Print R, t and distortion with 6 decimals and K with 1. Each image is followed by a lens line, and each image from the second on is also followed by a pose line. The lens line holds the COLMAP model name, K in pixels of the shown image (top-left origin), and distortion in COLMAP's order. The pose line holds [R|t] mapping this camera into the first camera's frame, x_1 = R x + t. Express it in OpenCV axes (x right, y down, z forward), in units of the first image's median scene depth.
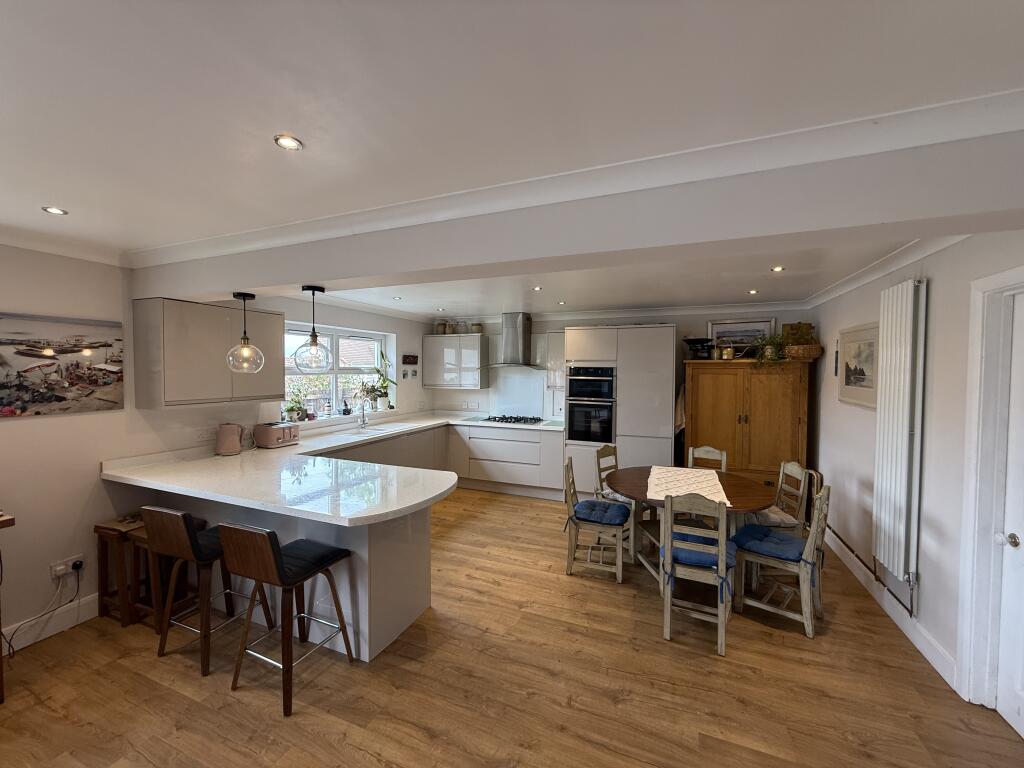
lens RADIAL K [[408.7, 0, 508.7], [0, 408.7, 382.6], [0, 0, 1]] dist [0.000226, 0.000208]
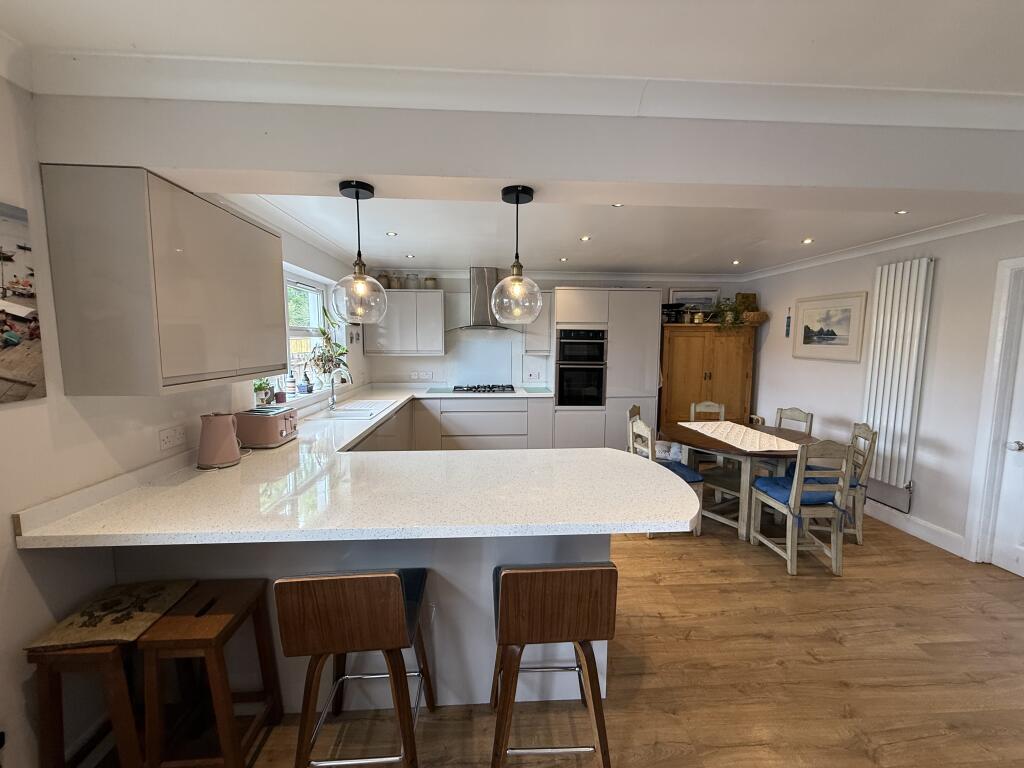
lens RADIAL K [[408.7, 0, 508.7], [0, 408.7, 382.6], [0, 0, 1]] dist [0.000226, 0.000208]
pose [[0.899616, -0.046496, 0.434199, -0.419023], [0.014475, 0.996944, 0.076766, 0.011461], [-0.436442, -0.062775, 0.897540, 0.214491]]
